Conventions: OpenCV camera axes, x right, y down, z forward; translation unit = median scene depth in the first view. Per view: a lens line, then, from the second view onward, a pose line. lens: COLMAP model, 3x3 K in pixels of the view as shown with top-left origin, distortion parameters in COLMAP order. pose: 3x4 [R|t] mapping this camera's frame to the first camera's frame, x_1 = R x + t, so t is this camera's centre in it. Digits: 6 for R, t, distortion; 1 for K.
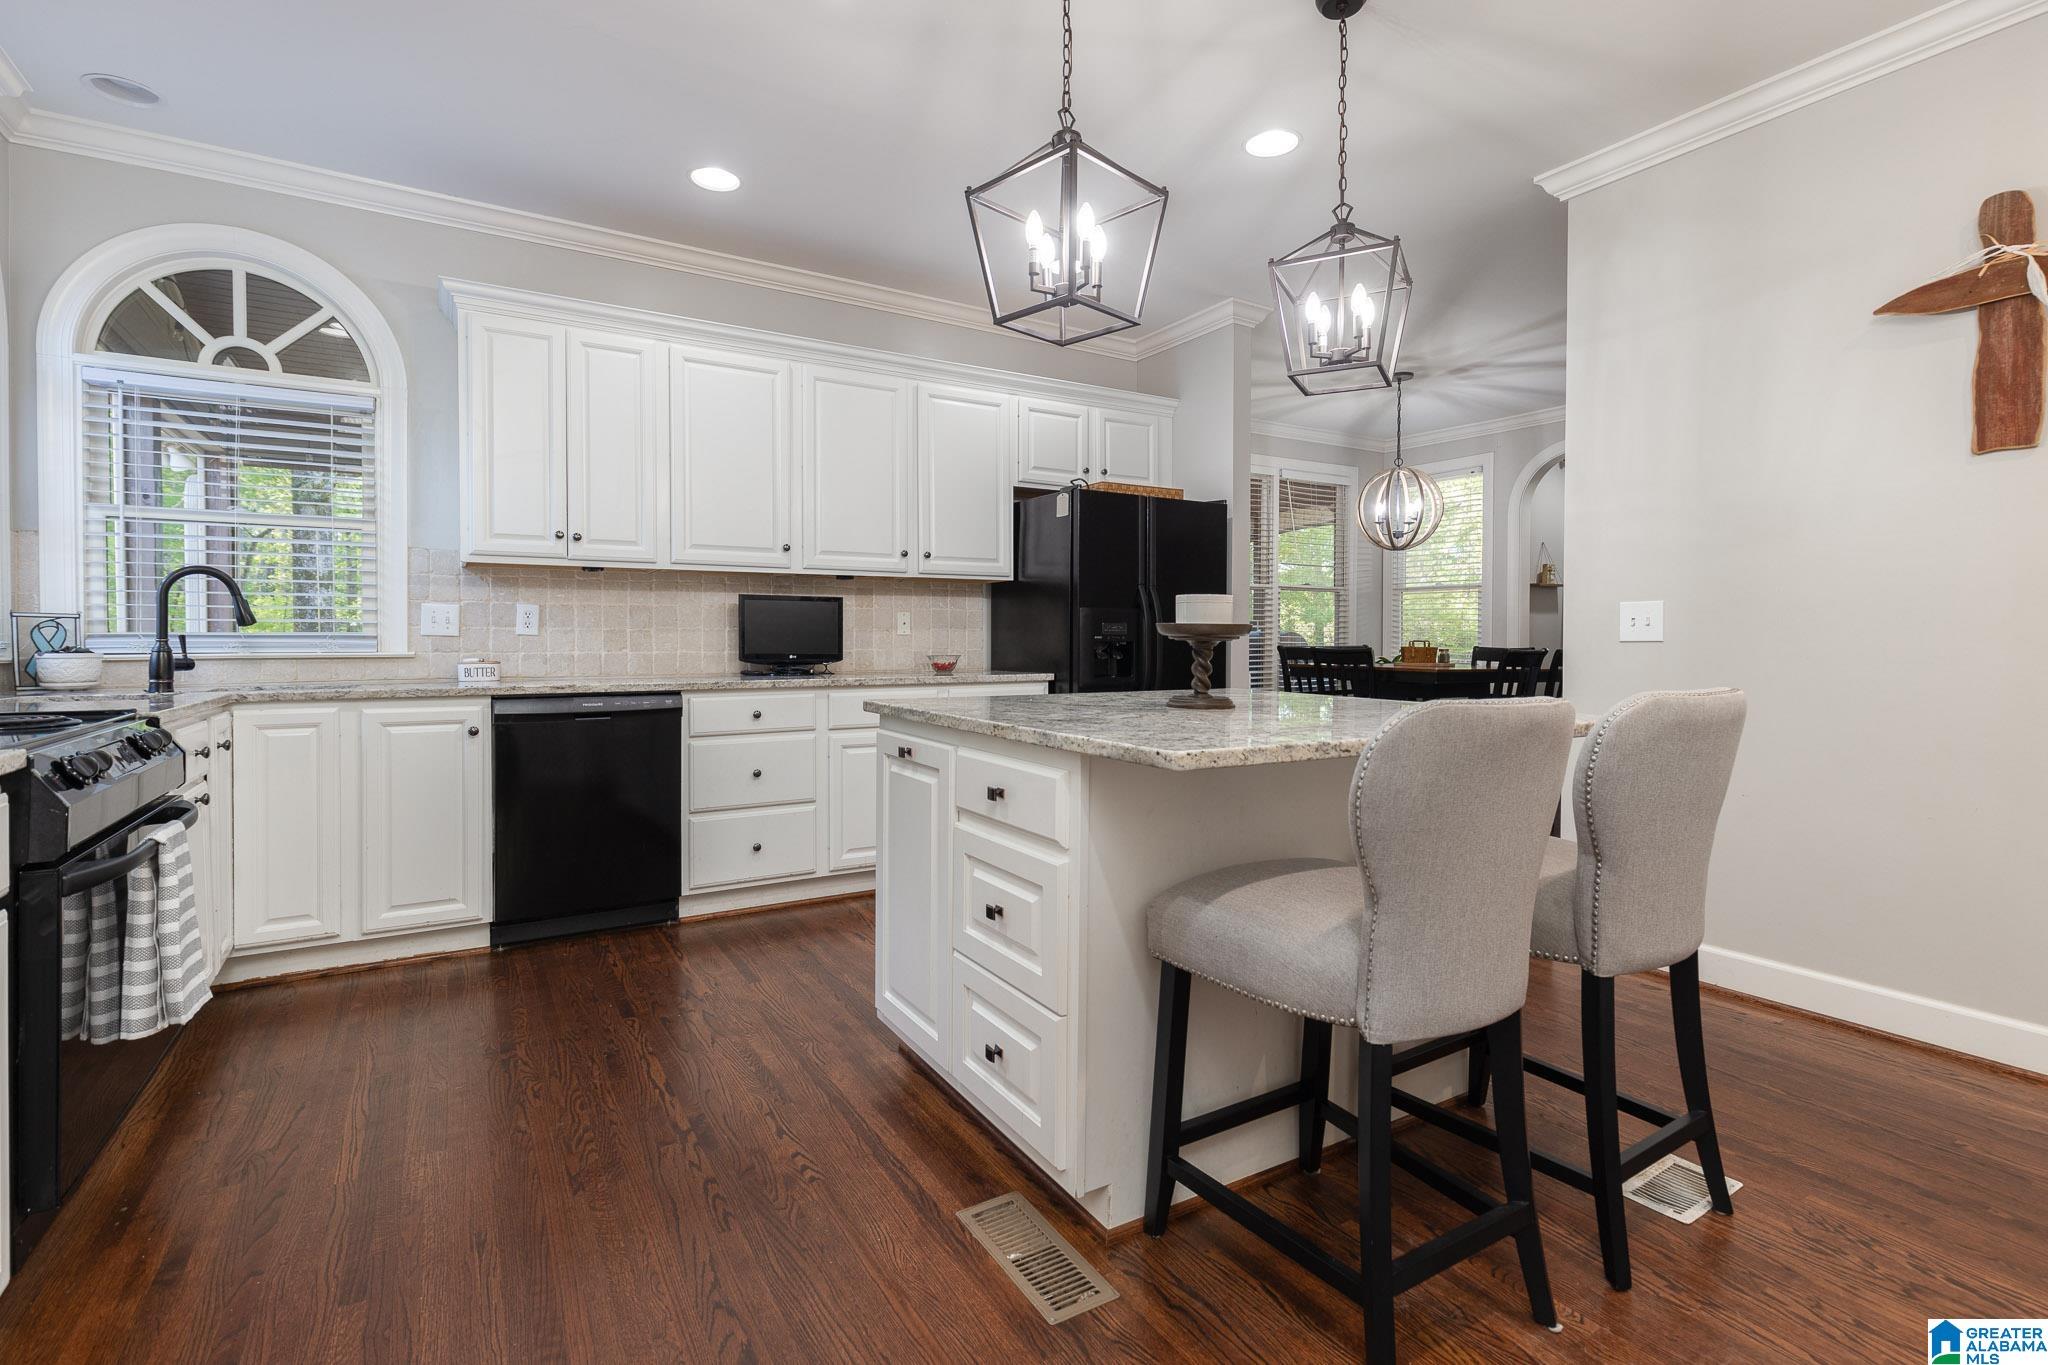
lens RADIAL K [[938.0, 0, 1019.7], [0, 938.0, 649.7], [0, 0, 1]] dist [-0.000600, 0.000162]
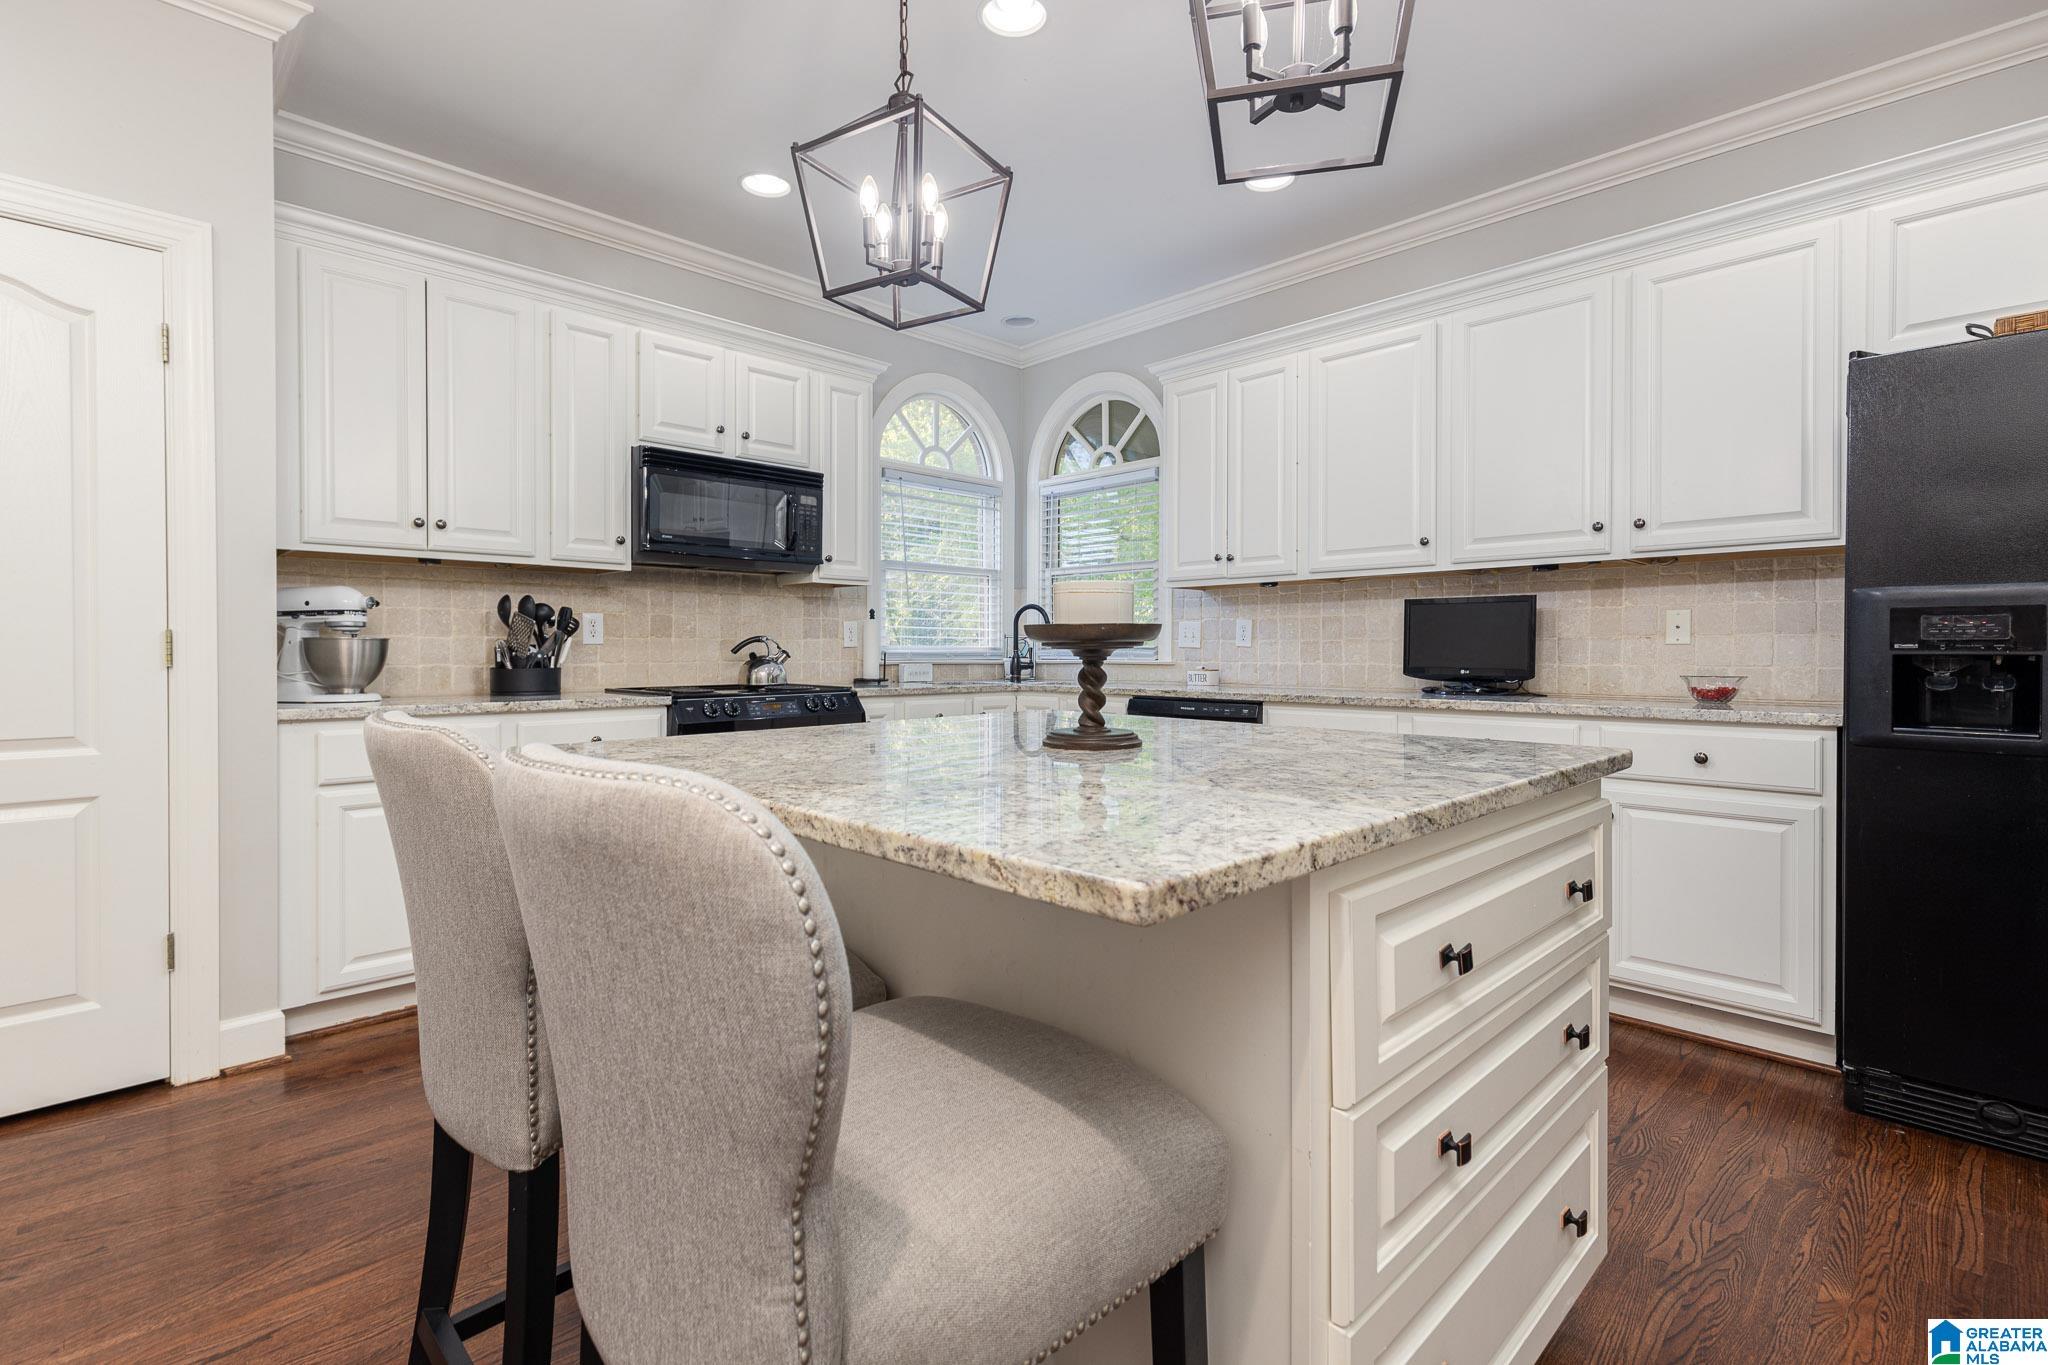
lens RADIAL K [[938.0, 0, 1019.7], [0, 938.0, 649.7], [0, 0, 1]] dist [-0.000600, 0.000162]
pose [[0.226082, -0.002648, -0.974105, 0.513479], [-0.013633, 0.999890, -0.005882, -0.001991], [0.974013, 0.014610, 0.226021, 0.483238]]
